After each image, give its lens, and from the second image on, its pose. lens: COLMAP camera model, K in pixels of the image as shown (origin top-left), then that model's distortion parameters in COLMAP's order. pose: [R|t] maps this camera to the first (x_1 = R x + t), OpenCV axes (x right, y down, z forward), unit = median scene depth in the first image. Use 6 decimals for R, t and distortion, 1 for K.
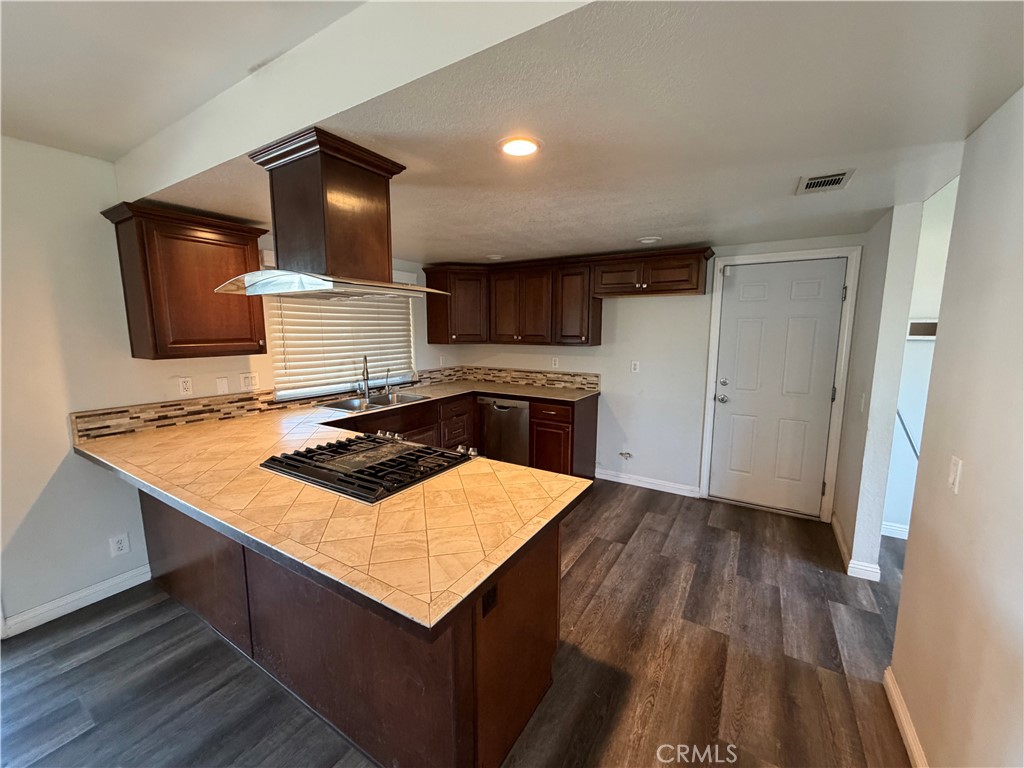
lens RADIAL K [[407.9, 0, 509.6], [0, 407.9, 383.2], [0, 0, 1]] dist [0.002690, 0.000211]
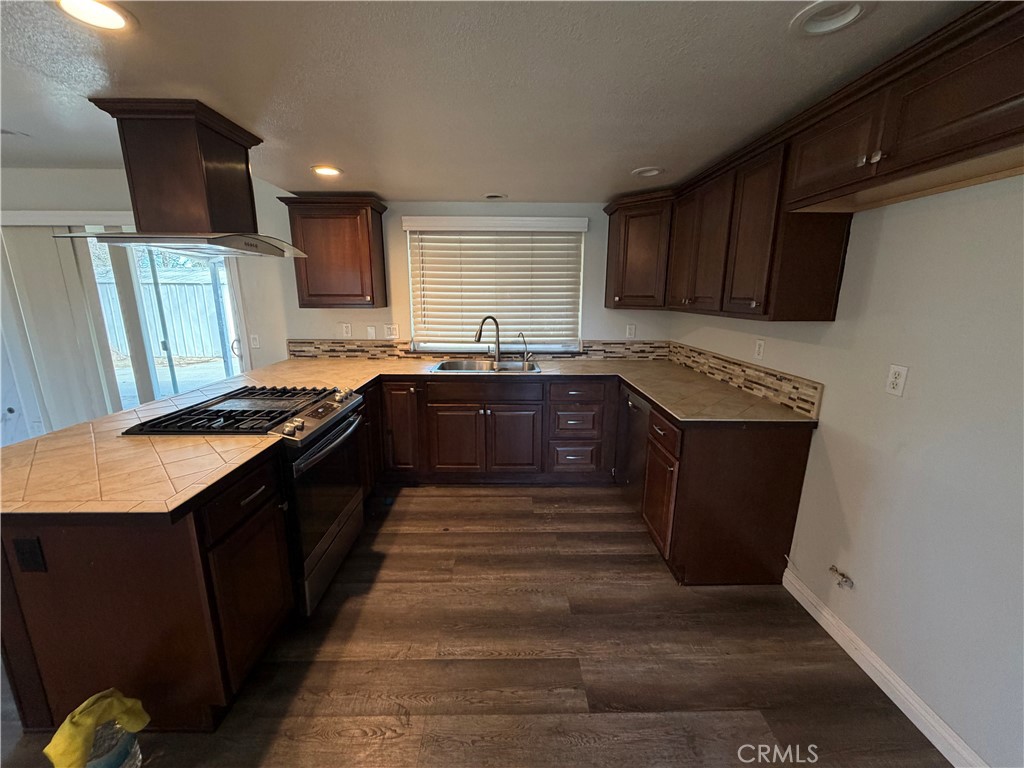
lens RADIAL K [[407.9, 0, 509.1], [0, 407.9, 383.9], [0, 0, 1]] dist [0.002690, 0.000211]
pose [[0.539053, 0.184697, -0.821772, 0.450174], [-0.116499, 0.982633, 0.144432, -0.052716], [0.834176, 0.017879, 0.551208, 0.493330]]
